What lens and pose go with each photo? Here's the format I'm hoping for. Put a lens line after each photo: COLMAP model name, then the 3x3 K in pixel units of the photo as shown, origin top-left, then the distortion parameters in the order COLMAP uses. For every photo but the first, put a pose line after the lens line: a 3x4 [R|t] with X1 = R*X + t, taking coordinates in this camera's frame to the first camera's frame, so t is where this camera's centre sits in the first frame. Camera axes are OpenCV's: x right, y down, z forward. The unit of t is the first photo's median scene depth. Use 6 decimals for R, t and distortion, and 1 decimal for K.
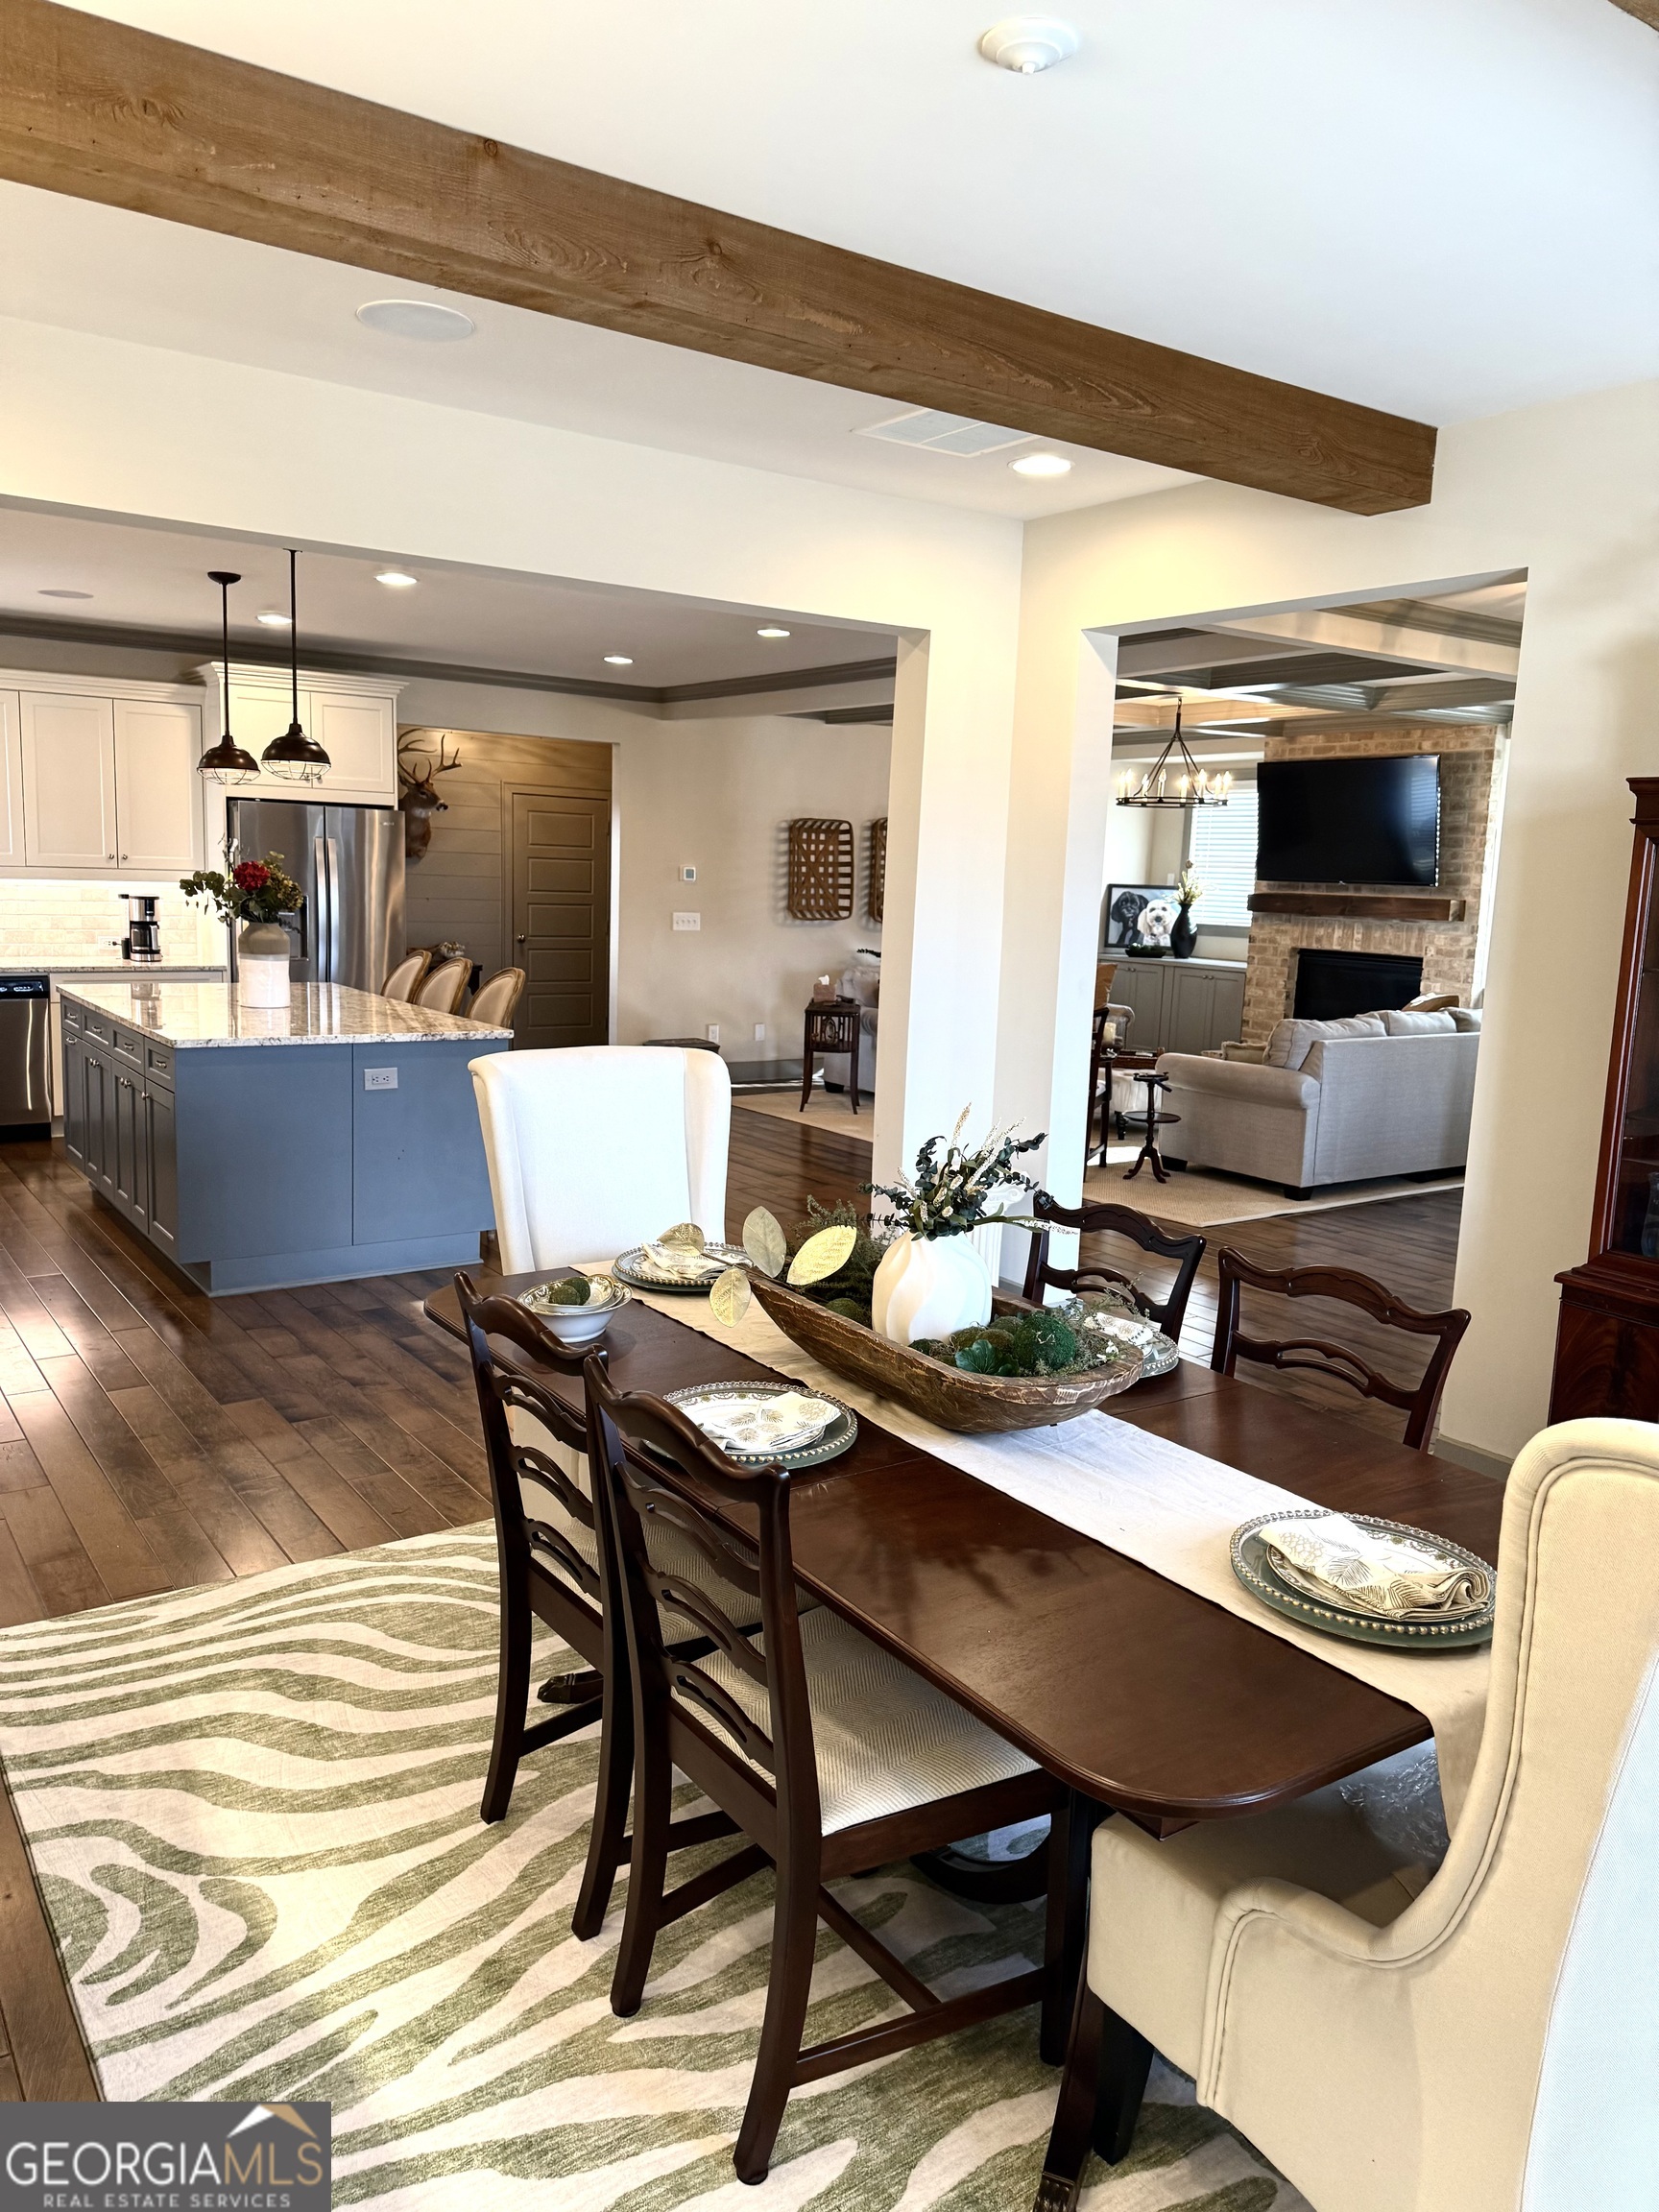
lens RADIAL K [[1544.8, 0, 805.8], [0, 1544.8, 1102.3], [0, 0, 1]] dist [0.080800, -0.084374]
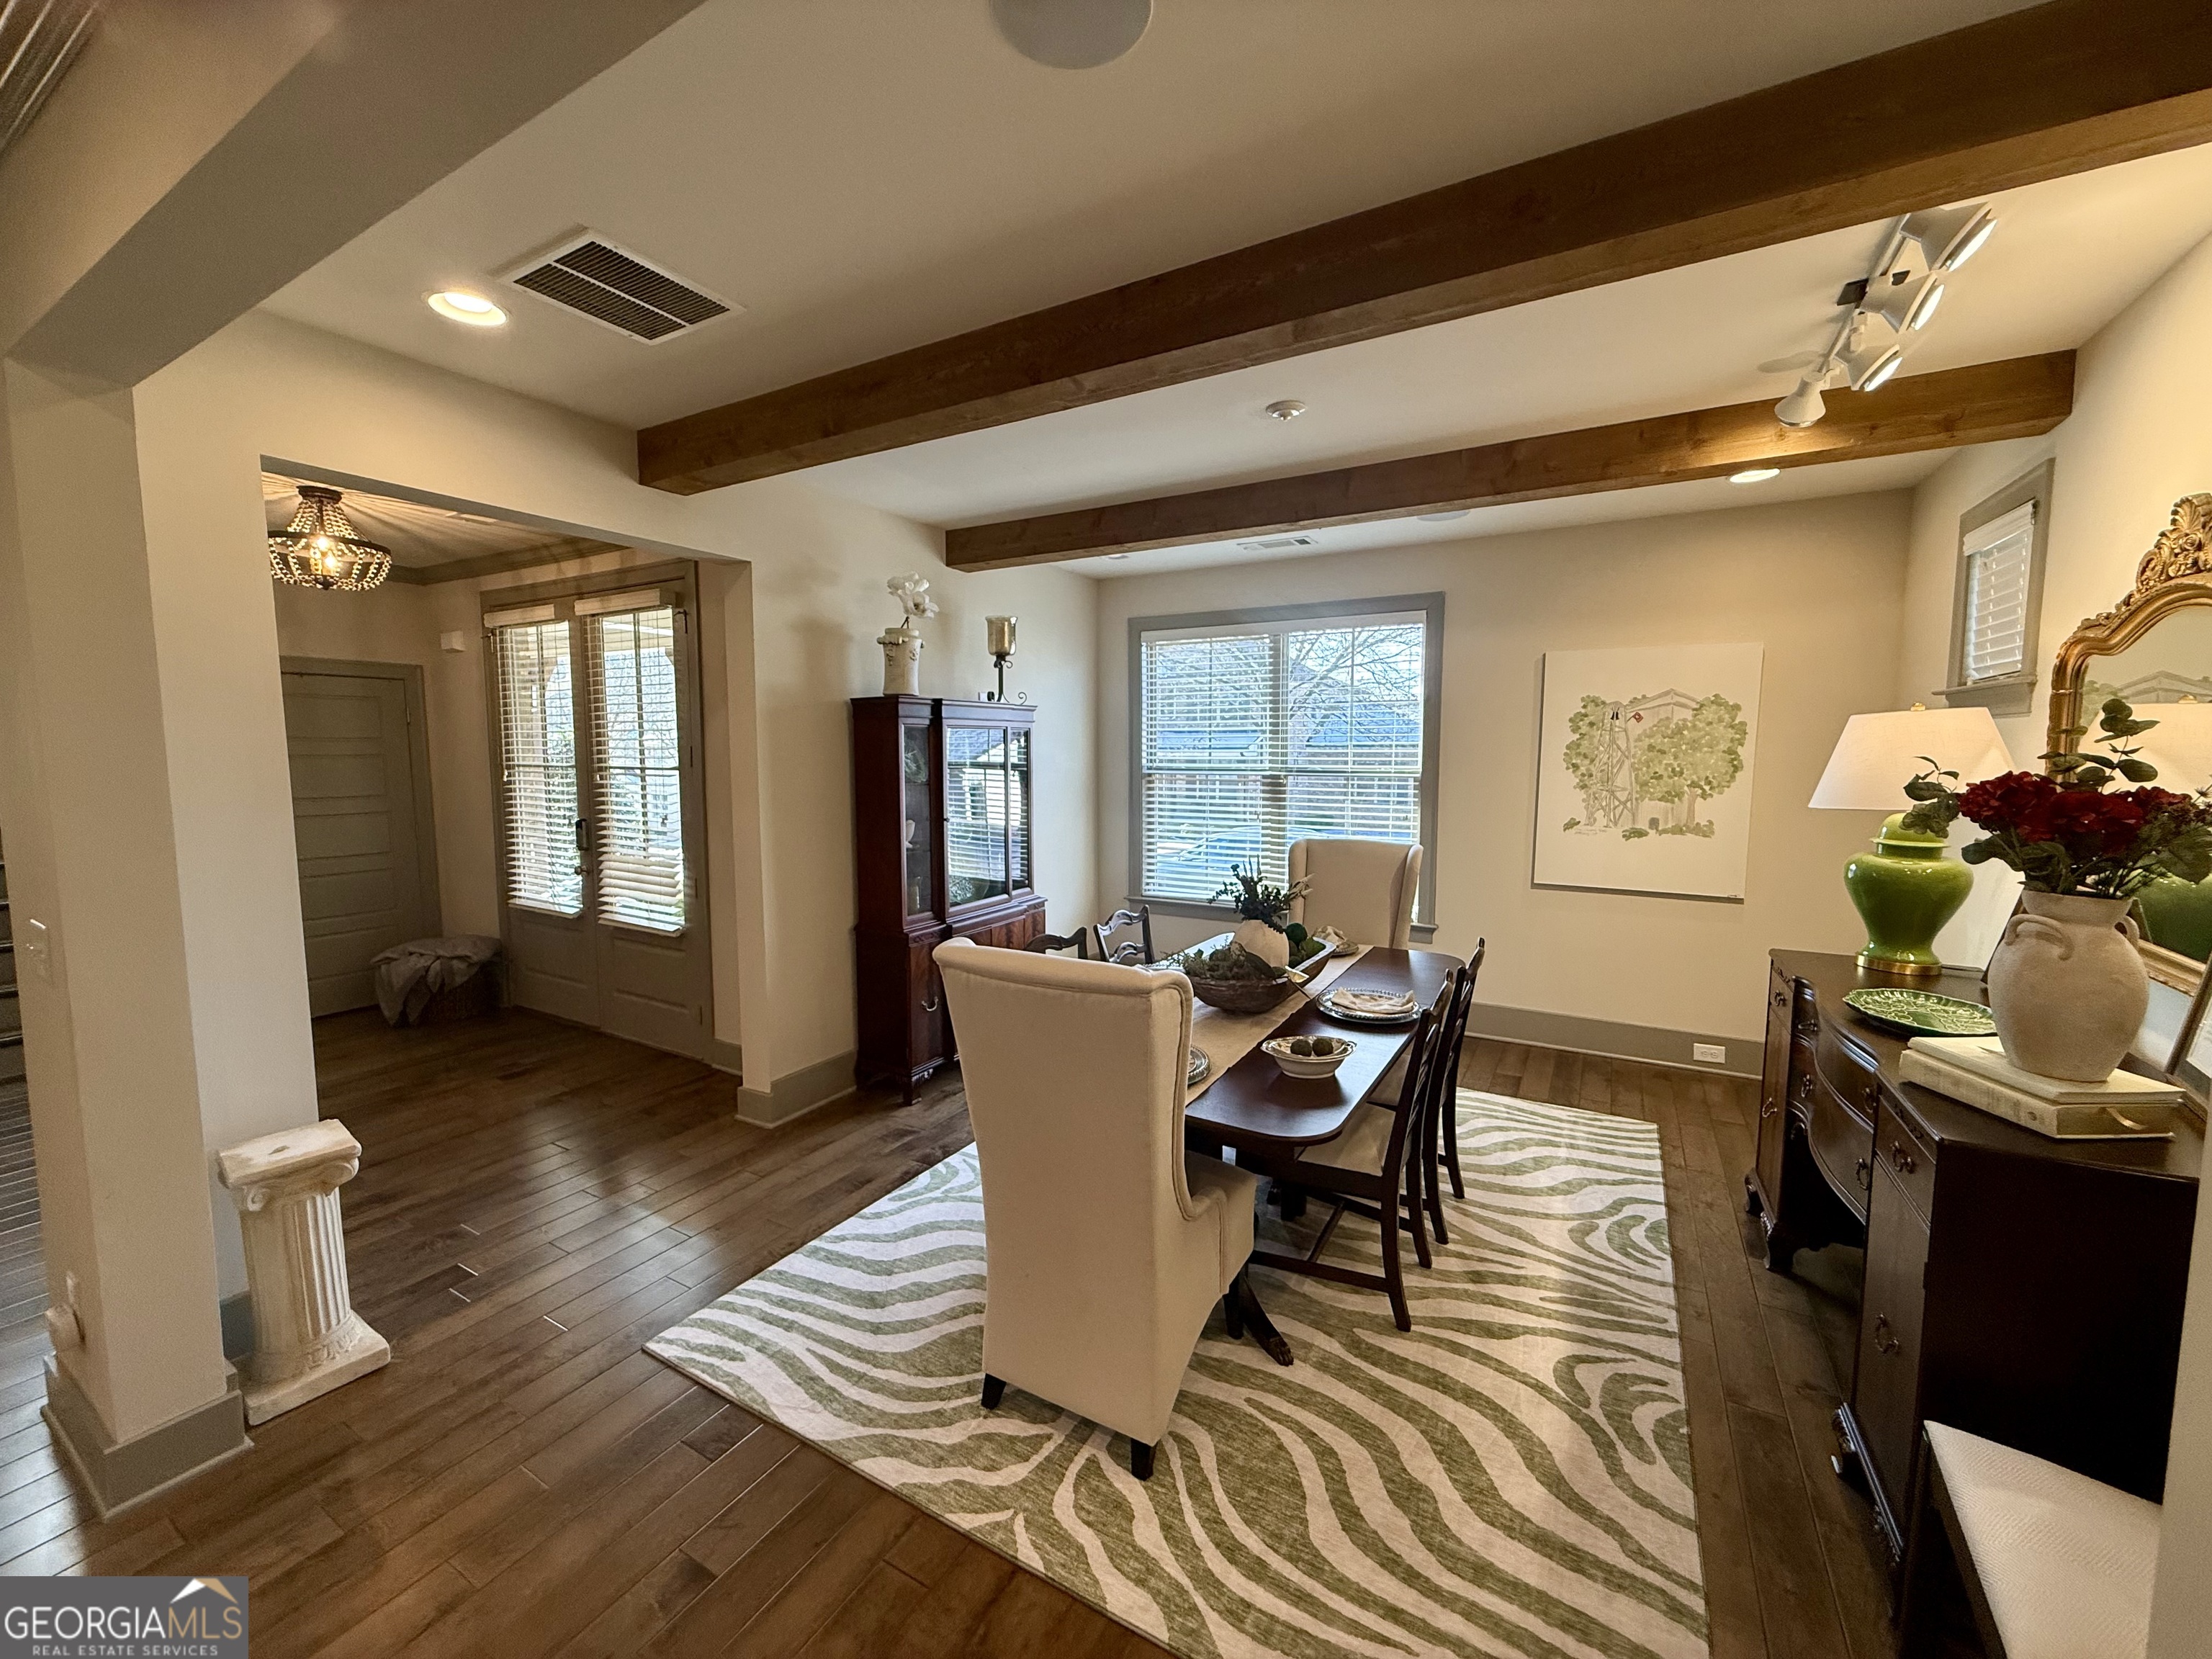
lens RADIAL K [[875.2, 0, 1106.2], [0, 875.2, 822.9], [0, 0, 1]] dist [0.001097, -0.000777]
pose [[-0.423900, -0.109228, 0.899098, -0.206077], [0.125660, 0.976007, 0.177817, -0.065380], [-0.896949, 0.188358, -0.400004, 0.381747]]
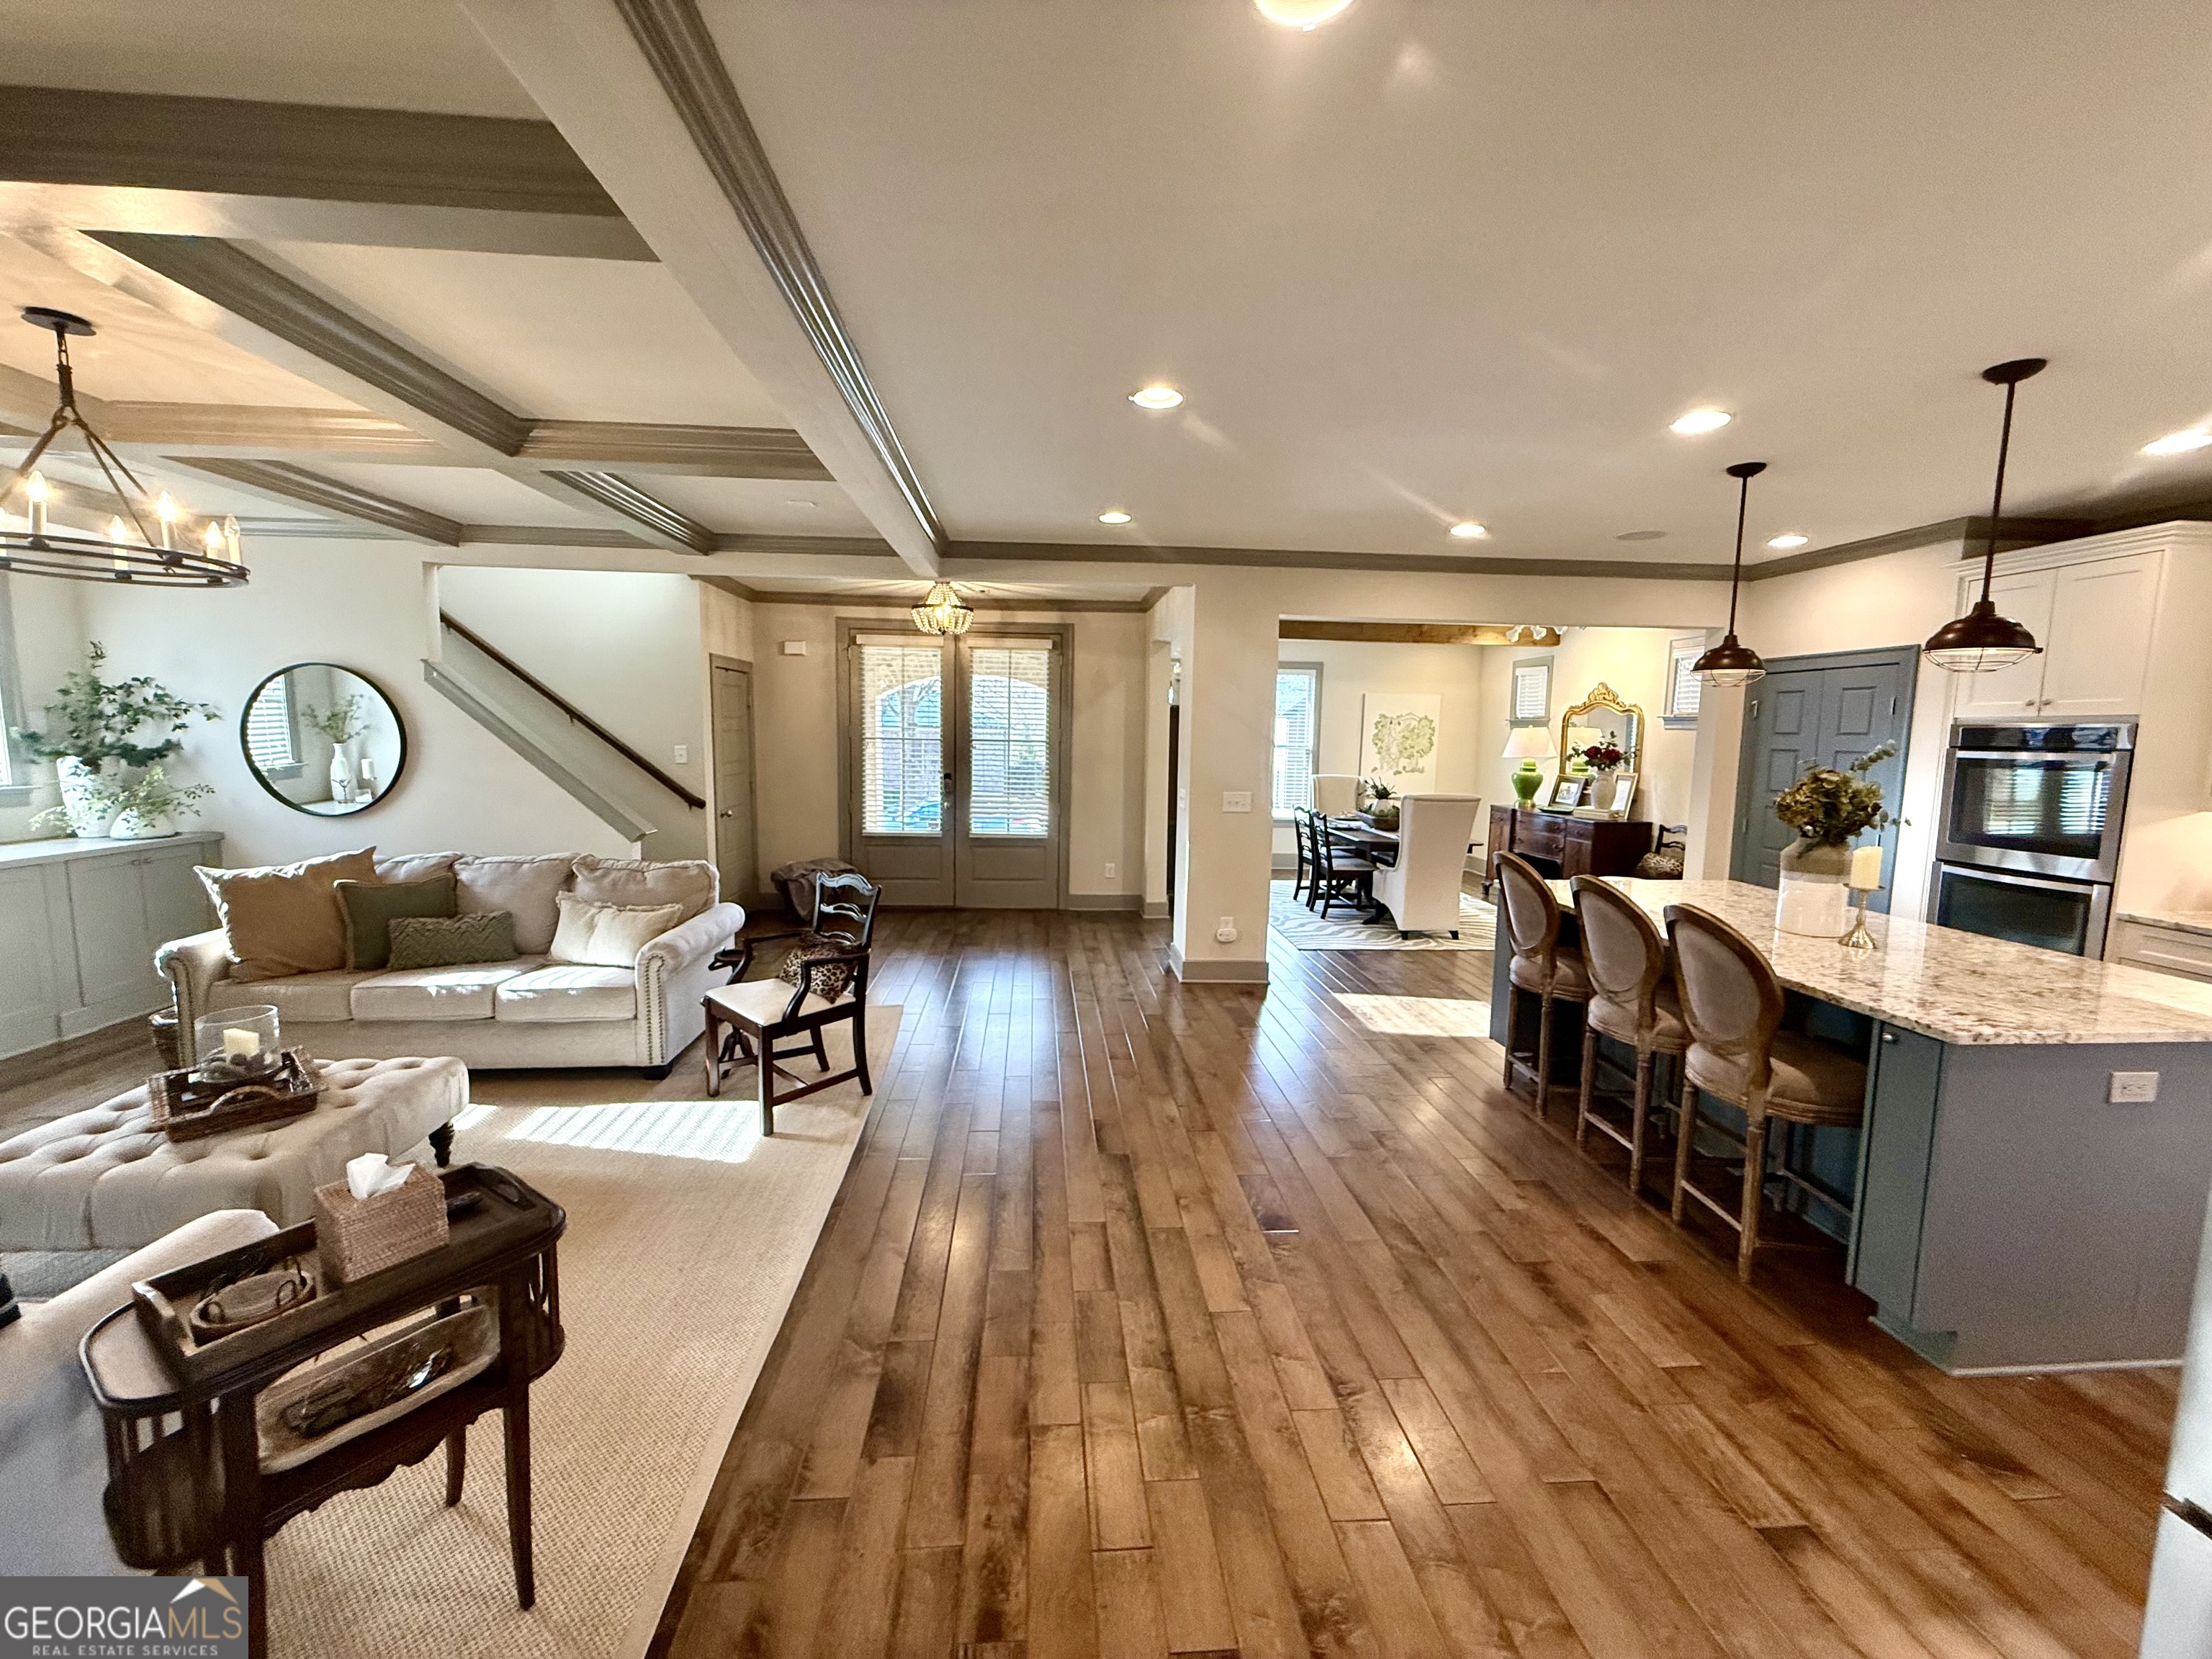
lens RADIAL K [[875.2, 0, 1099.3], [0, 875.2, 831.9], [0, 0, 1]] dist [0.001097, -0.000777]
pose [[-0.859602, -0.105527, 0.499948, -0.149943], [0.033065, 0.964902, 0.260519, -0.159949], [-0.509893, 0.240473, -0.825943, 1.001369]]
